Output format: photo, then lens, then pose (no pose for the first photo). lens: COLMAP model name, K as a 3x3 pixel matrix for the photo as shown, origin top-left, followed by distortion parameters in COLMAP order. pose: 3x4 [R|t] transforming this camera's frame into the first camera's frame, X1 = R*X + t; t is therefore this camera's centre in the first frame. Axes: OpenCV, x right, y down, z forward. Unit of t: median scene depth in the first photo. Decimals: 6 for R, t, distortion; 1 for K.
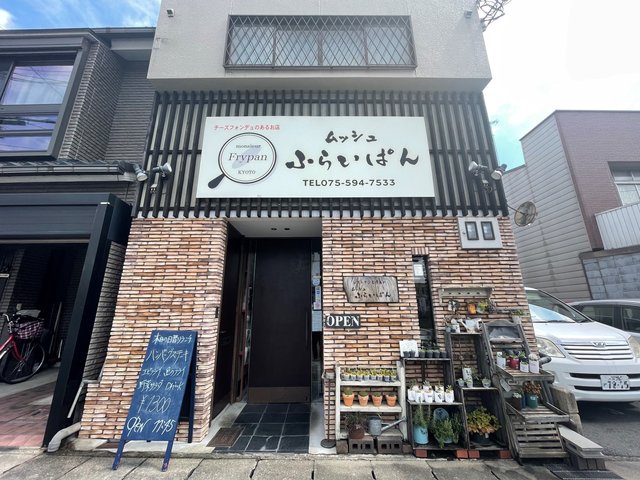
lens RADIAL K [[260.3, 0, 318.1], [0, 260.3, 237.7], [0, 0, 1]] dist [-0.001678, -0.000207]
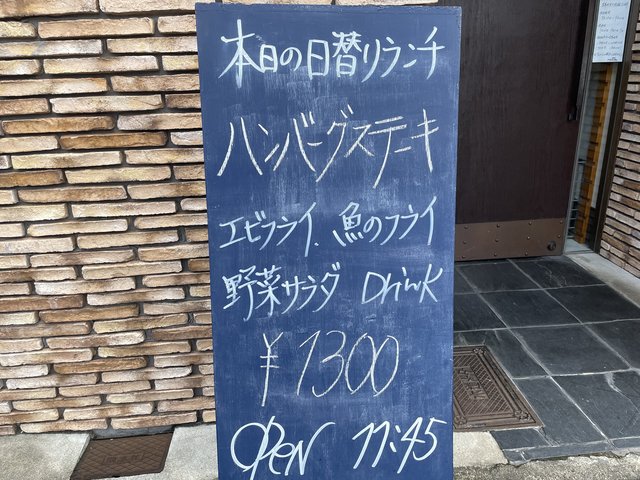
lens RADIAL K [[498.6, 0, 321.5], [0, 498.6, 237.7], [0, 0, 1]] dist [0.009621, -0.013531]
pose [[0.996533, -0.044694, 0.070177, -0.578407], [-0.003375, 0.821053, 0.570842, 0.292068], [-0.083132, -0.569100, 0.818055, 0.646197]]
